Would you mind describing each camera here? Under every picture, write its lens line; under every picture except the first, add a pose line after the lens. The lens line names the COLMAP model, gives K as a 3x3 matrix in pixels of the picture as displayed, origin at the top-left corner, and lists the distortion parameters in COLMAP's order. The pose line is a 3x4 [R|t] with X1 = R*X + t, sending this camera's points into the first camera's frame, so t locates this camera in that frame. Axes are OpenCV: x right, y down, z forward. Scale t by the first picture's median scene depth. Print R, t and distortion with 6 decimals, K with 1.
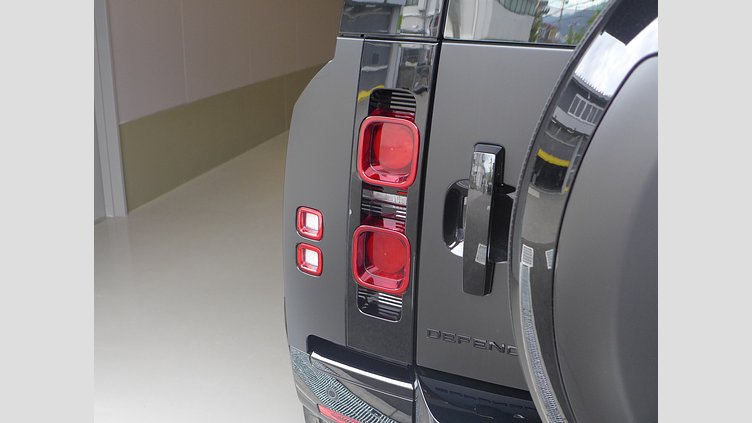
lens RADIAL K [[859.2, 0, 376.0], [0, 859.2, 211.5], [0, 0, 1]] dist [0.009472, 0.001128]
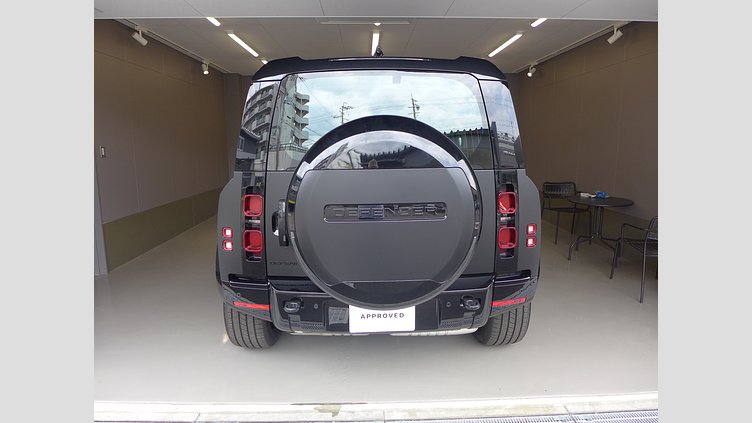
lens RADIAL K [[420.5, 0, 376.0], [0, 420.5, 211.5], [0, 0, 1]] dist [0.000437, 0.000045]
pose [[0.952404, -0.069350, 0.296847, -0.014271], [0.099442, 0.991190, -0.087486, 0.123449], [-0.288164, 0.112841, 0.950909, -0.580240]]
